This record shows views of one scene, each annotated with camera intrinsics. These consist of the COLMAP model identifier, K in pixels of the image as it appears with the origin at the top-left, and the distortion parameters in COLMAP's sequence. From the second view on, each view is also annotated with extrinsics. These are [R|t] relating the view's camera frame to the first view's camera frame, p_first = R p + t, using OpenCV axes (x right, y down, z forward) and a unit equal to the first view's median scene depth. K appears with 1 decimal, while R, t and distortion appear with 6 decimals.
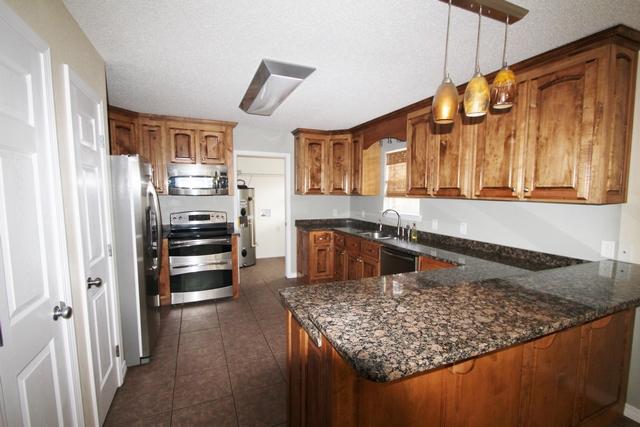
lens RADIAL K [[297.1, 0, 318.4], [0, 297.1, 216.1], [0, 0, 1]] dist [-0.004058, -0.004693]
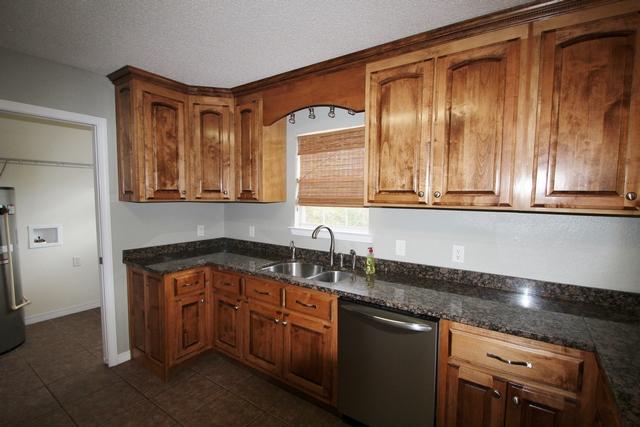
lens RADIAL K [[297.1, 0, 324.0], [0, 297.1, 217.0], [0, 0, 1]] dist [-0.004058, -0.004693]
pose [[0.833014, -0.035886, 0.552087, -0.078144], [0.040119, 0.999185, 0.004415, -0.037747], [-0.551796, 0.018472, 0.833775, 0.427498]]
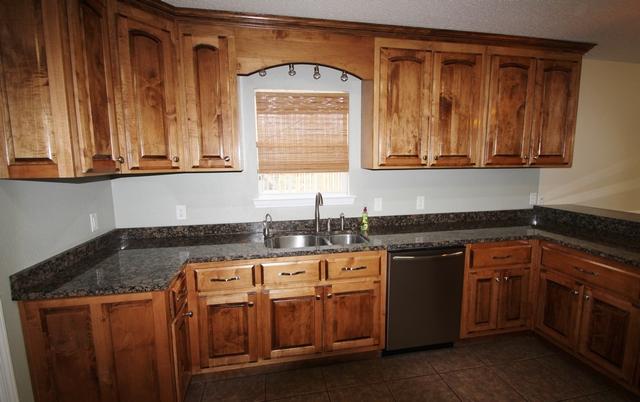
lens RADIAL K [[314.8, 0, 321.2], [0, 314.8, 204.6], [0, 0, 1]] dist [-0.002238, -0.000508]
pose [[0.188808, -0.141801, 0.971722, -0.320058], [0.093132, 0.987645, 0.126029, -0.066928], [-0.977588, 0.066703, 0.199681, 0.760192]]
